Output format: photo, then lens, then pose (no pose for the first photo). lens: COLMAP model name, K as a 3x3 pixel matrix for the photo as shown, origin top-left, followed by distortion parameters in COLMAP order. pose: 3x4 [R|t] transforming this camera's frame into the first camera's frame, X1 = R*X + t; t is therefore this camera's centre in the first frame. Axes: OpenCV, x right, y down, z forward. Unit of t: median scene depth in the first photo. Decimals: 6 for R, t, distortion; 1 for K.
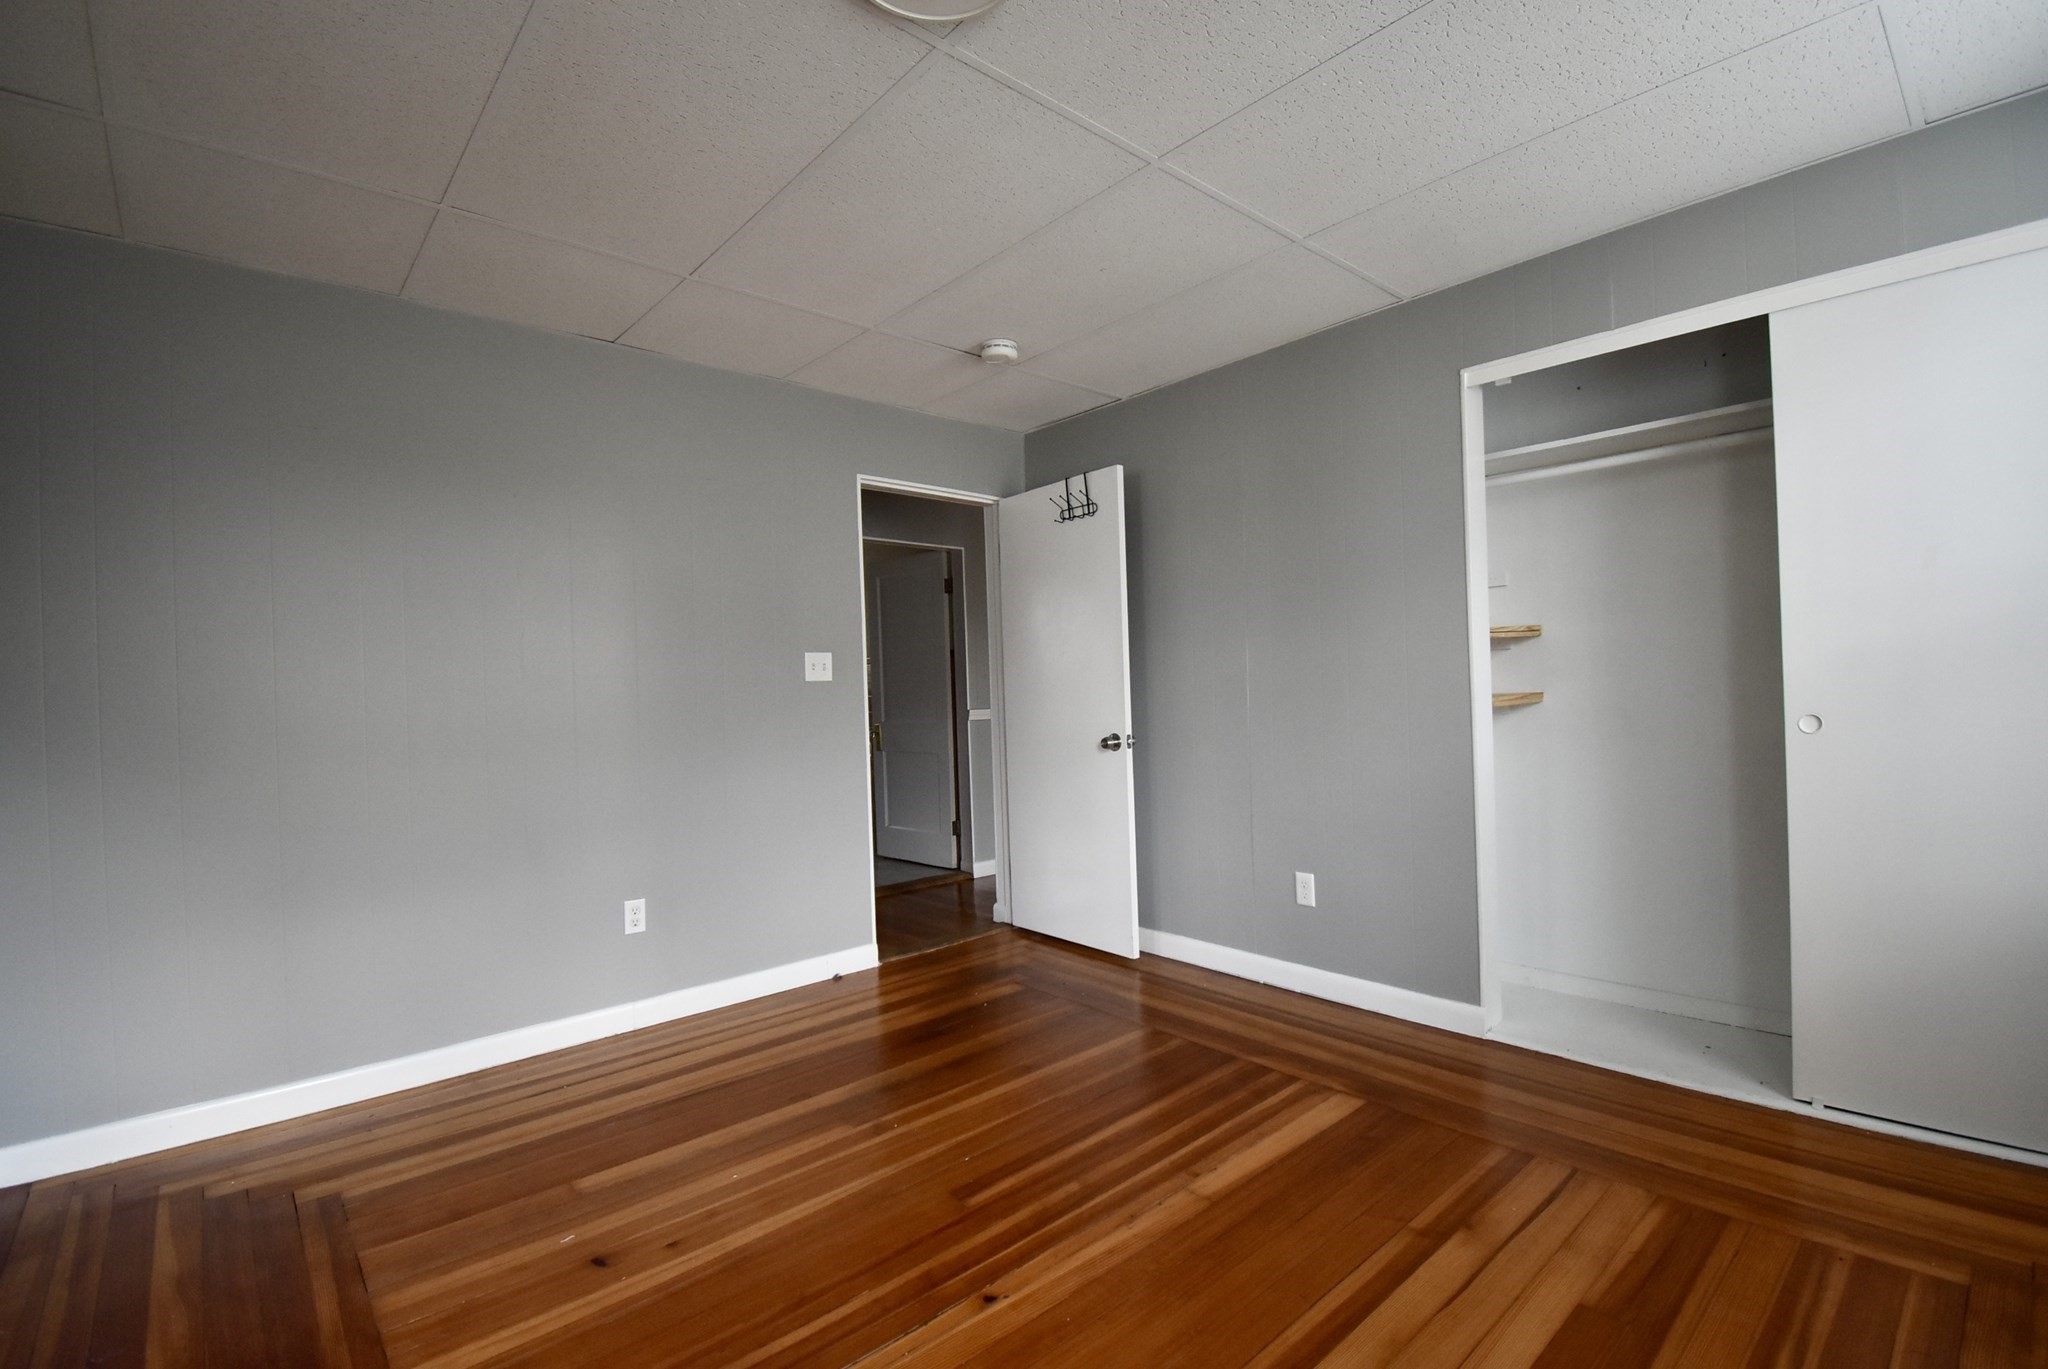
lens RADIAL K [[928.2, 0, 1023.4], [0, 928.2, 681.6], [0, 0, 1]] dist [-0.006412, -0.013275]
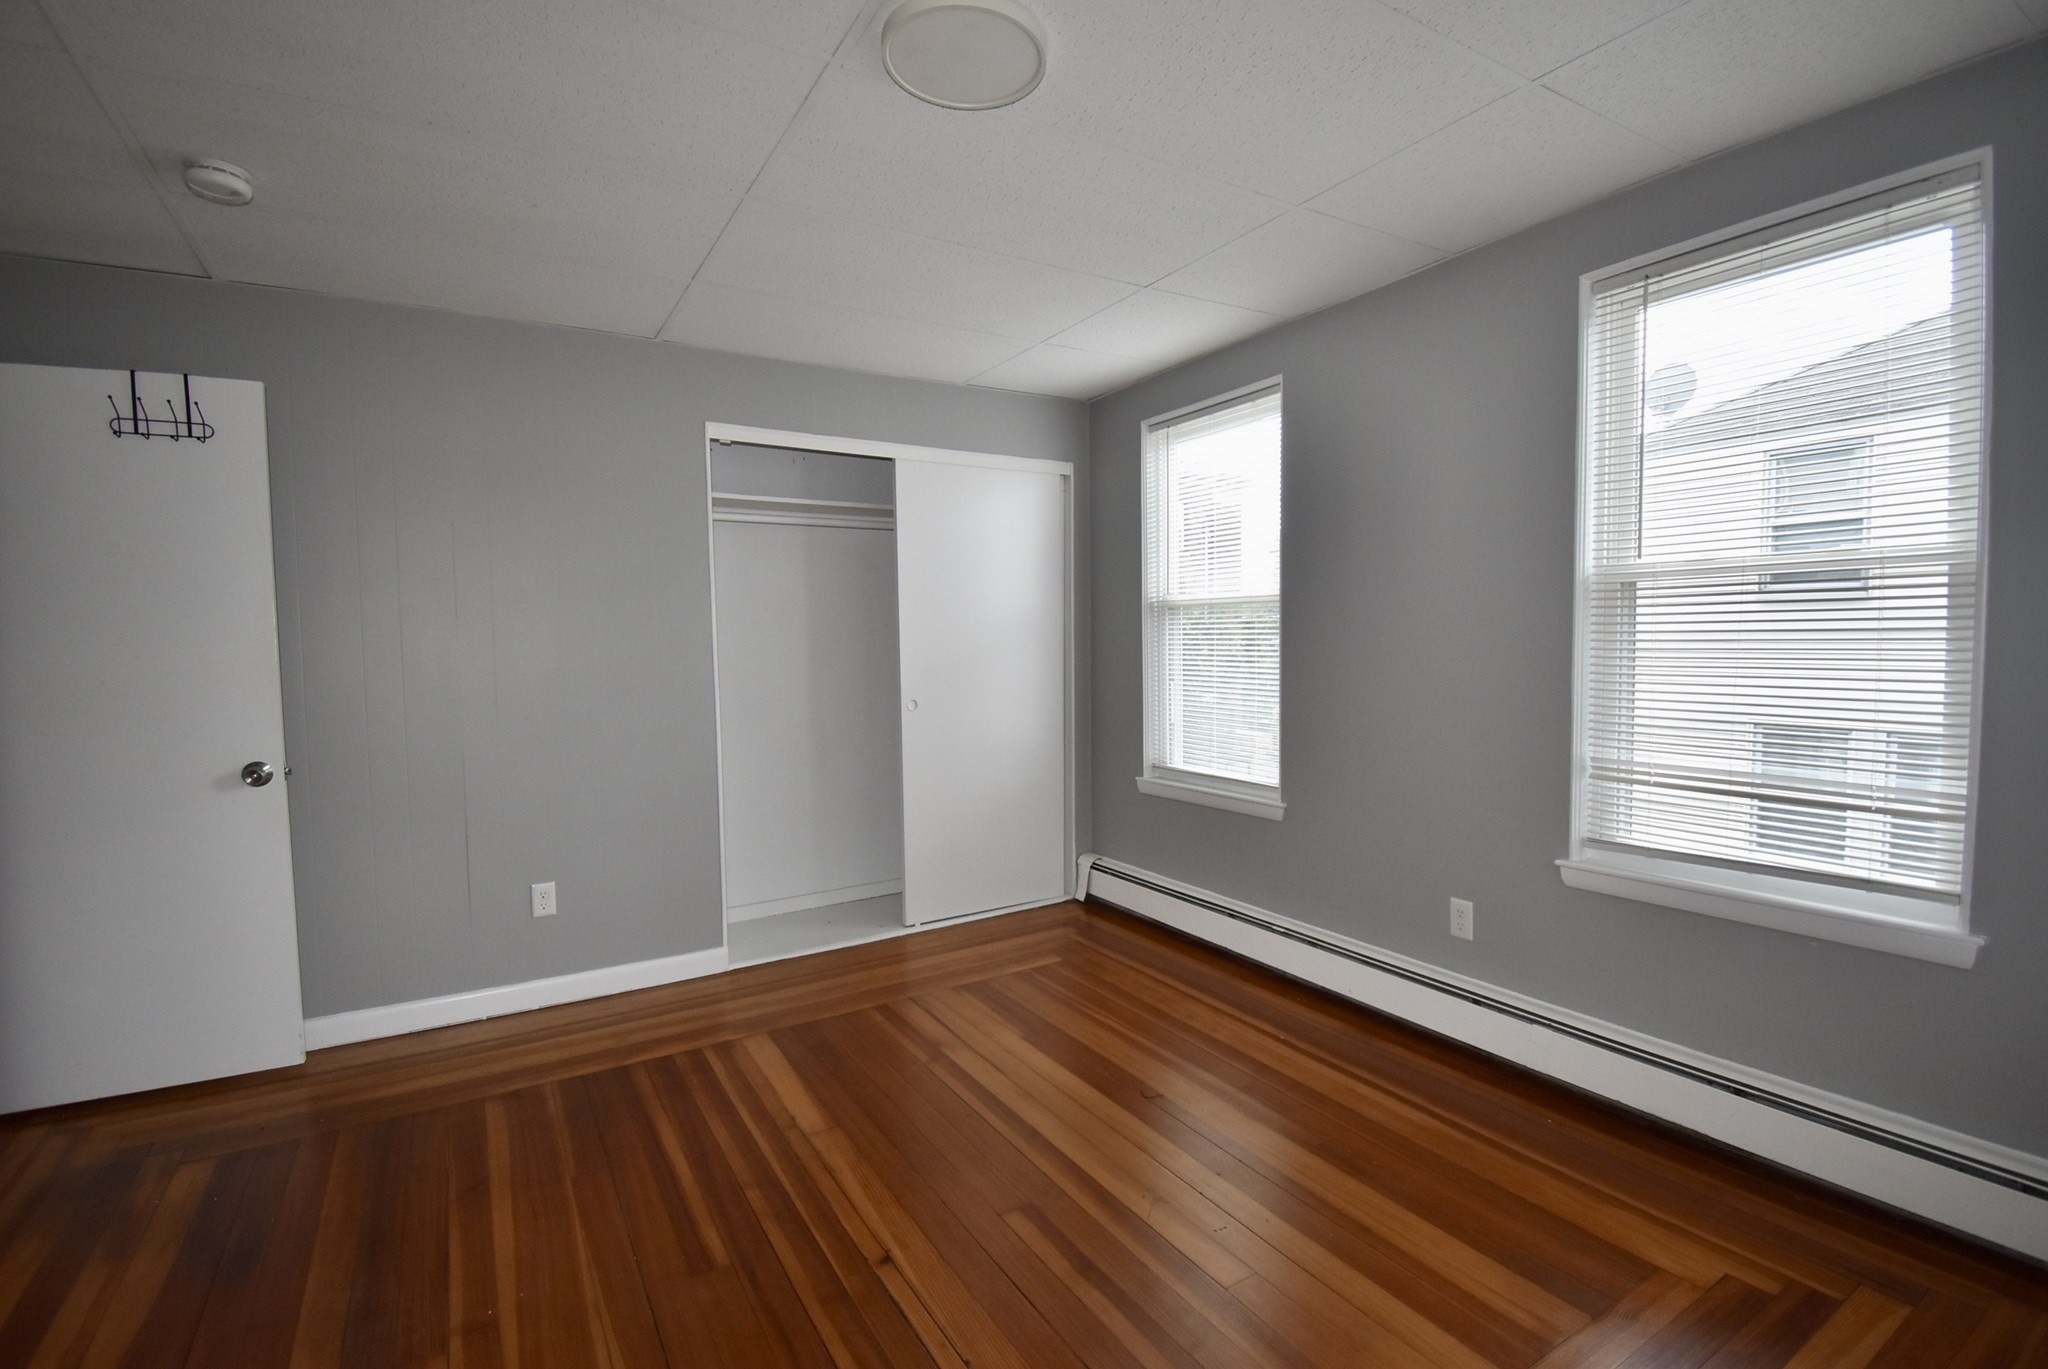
lens RADIAL K [[928.2, 0, 1067.6], [0, 928.2, 681.8], [0, 0, 1]] dist [-0.006412, -0.013275]
pose [[0.131976, -0.022983, 0.990986, -0.649612], [-0.005575, 0.999698, 0.023928, -0.032354], [-0.991237, -0.008682, 0.131808, 0.381447]]
